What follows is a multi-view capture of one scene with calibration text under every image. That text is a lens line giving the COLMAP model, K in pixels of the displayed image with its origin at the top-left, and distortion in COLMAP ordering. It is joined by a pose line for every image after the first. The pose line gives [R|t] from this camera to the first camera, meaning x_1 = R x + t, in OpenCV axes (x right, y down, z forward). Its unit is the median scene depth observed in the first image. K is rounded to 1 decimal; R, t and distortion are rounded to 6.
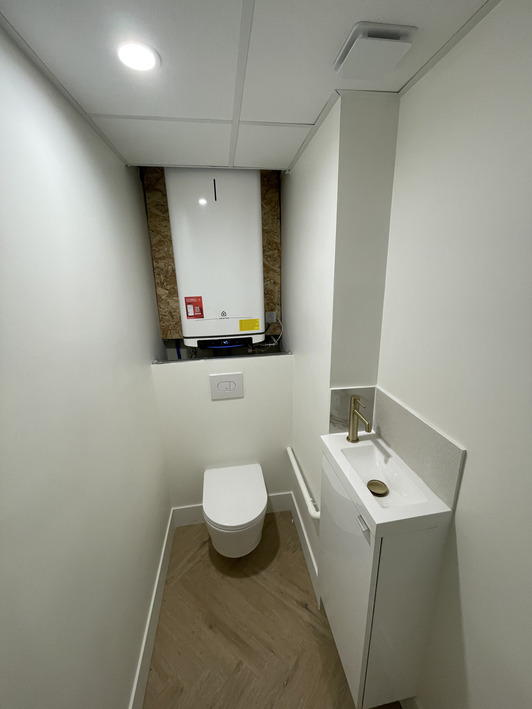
lens RADIAL K [[280.6, 0, 263.9], [0, 280.6, 355.4], [0, 0, 1]] dist [-0.018443, -0.000599]
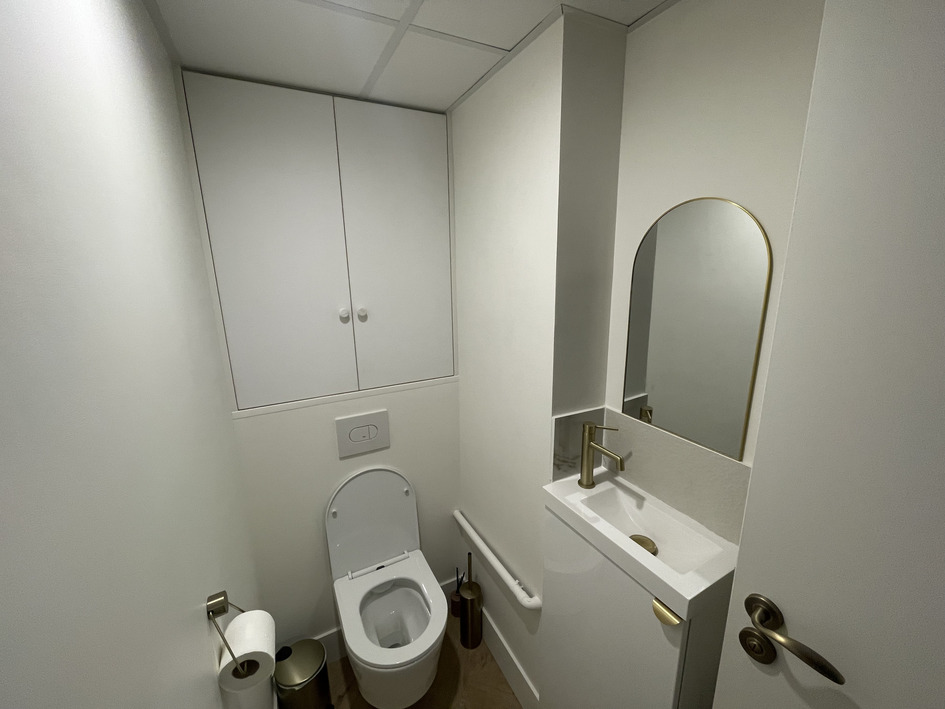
lens RADIAL K [[373.9, 0, 473.0], [0, 373.9, 352.7], [0, 0, 1]] dist [-0.018443, -0.000599]
pose [[0.944571, -0.066206, 0.321561, -0.240967], [0.086684, 0.994992, -0.049772, -0.012325], [-0.316656, 0.074887, 0.945580, 0.161768]]
